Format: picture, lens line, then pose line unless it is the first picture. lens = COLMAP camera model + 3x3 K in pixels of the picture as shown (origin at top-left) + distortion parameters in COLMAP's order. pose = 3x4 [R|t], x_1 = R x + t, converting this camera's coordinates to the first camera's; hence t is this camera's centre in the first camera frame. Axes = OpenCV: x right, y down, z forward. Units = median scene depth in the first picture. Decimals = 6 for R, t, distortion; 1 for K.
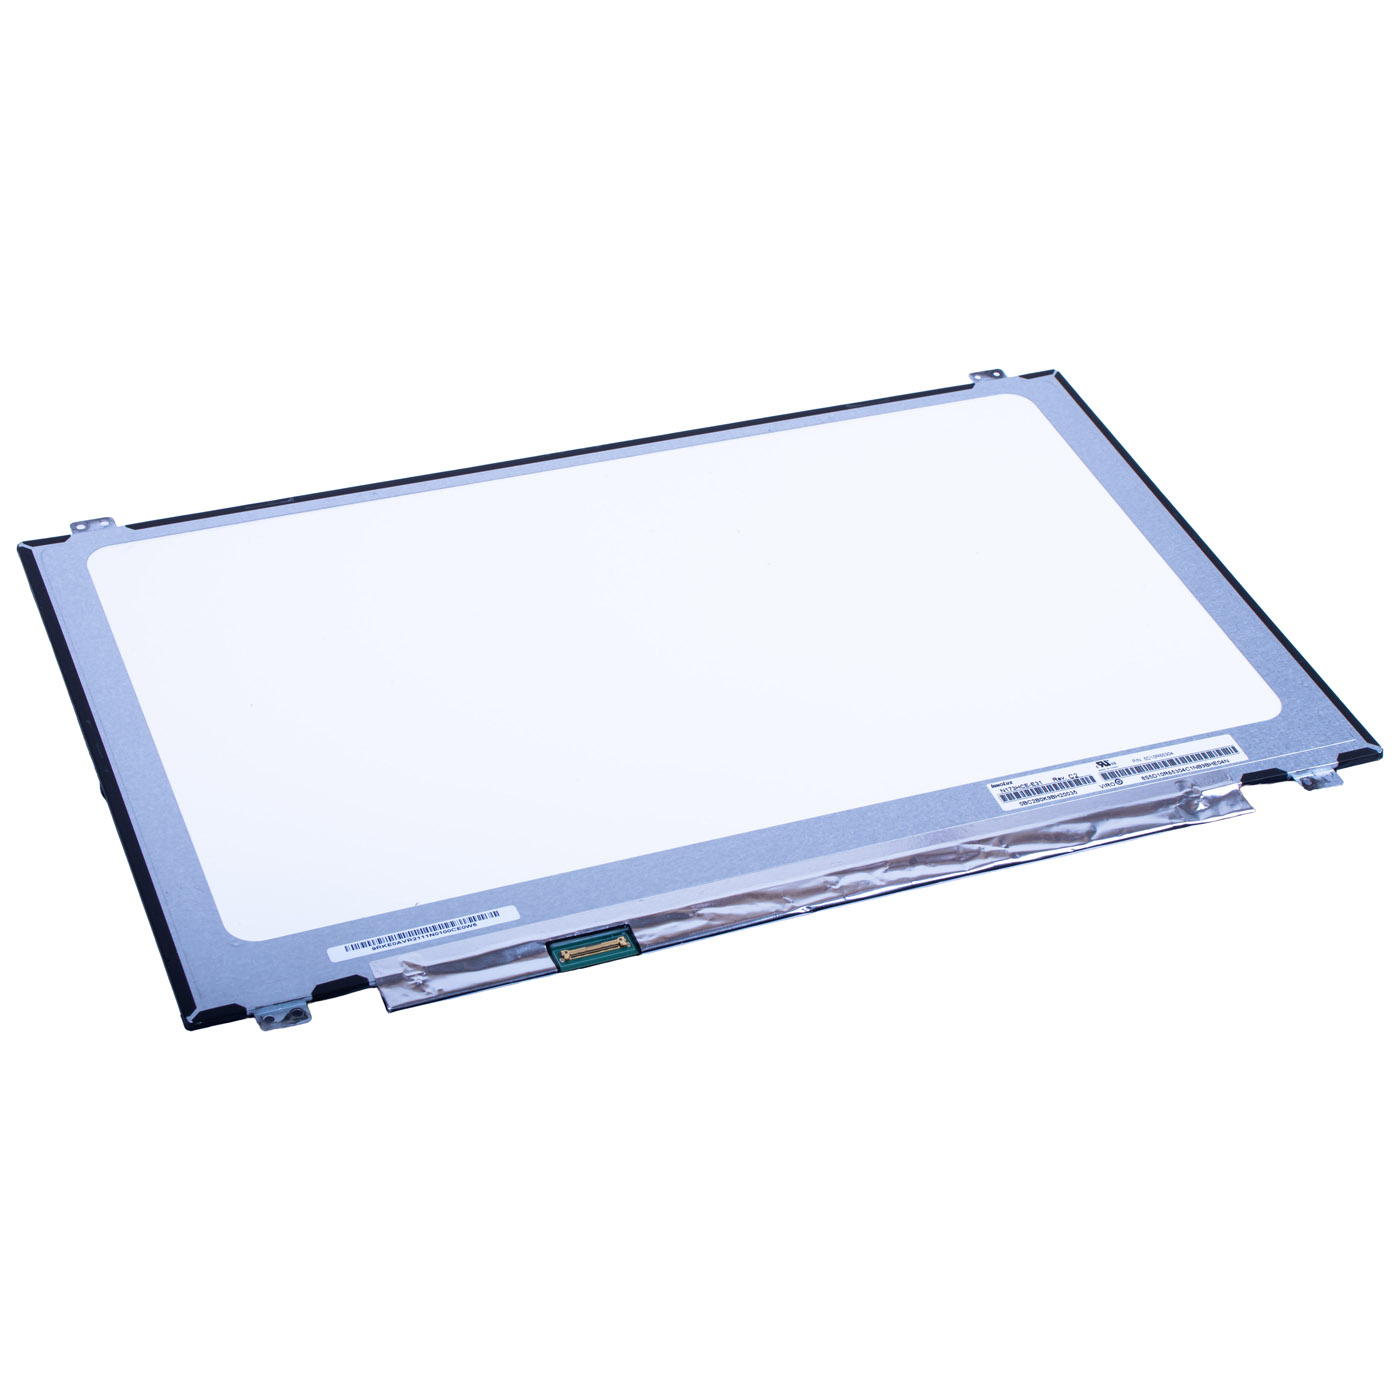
lens RADIAL K [[2876.5, 0, 571.5], [0, 2876.5, 699.7], [0, 0, 1]] dist [0.286825, -0.133009]
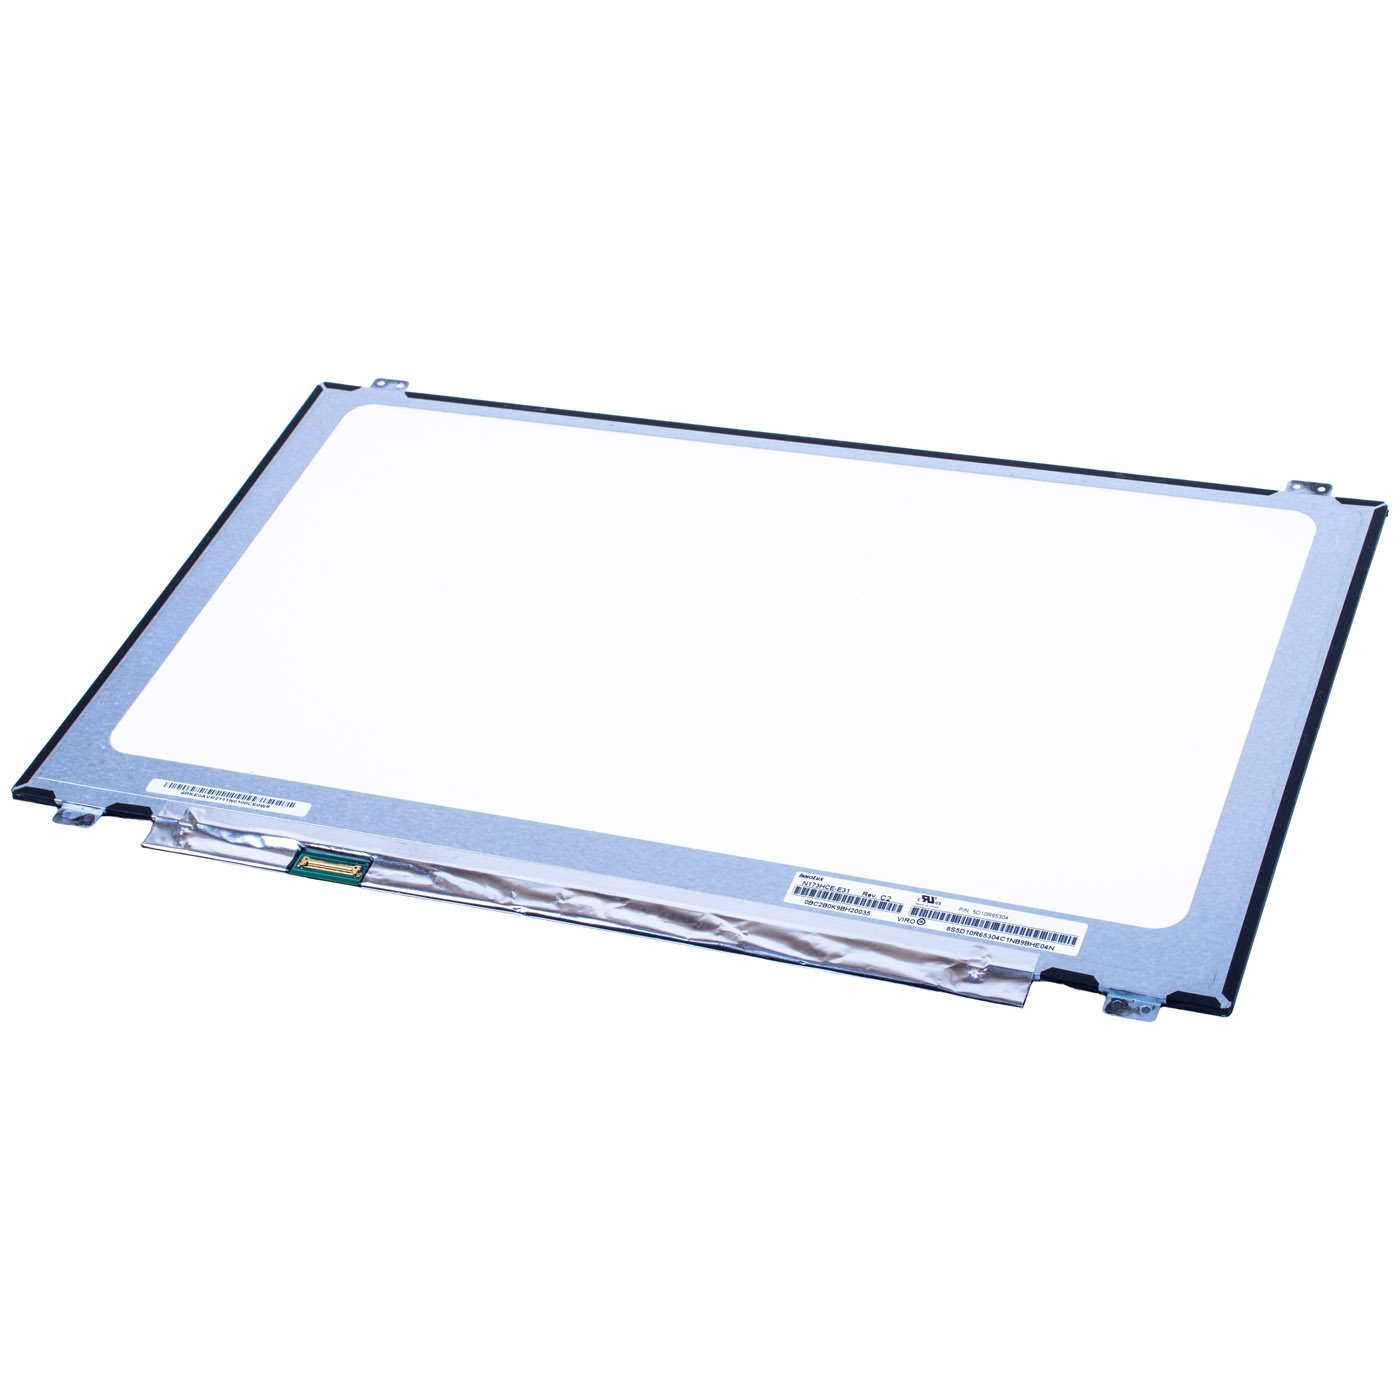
lens RADIAL K [[2876.5, 0, 571.5], [0, 2876.5, 699.7], [0, 0, 1]] dist [0.286825, -0.133009]
pose [[0.715230, 0.313353, -0.624704, 0.646438], [-0.292709, 0.945988, 0.139384, -0.129160], [0.634639, 0.083165, 0.768321, 0.240042]]
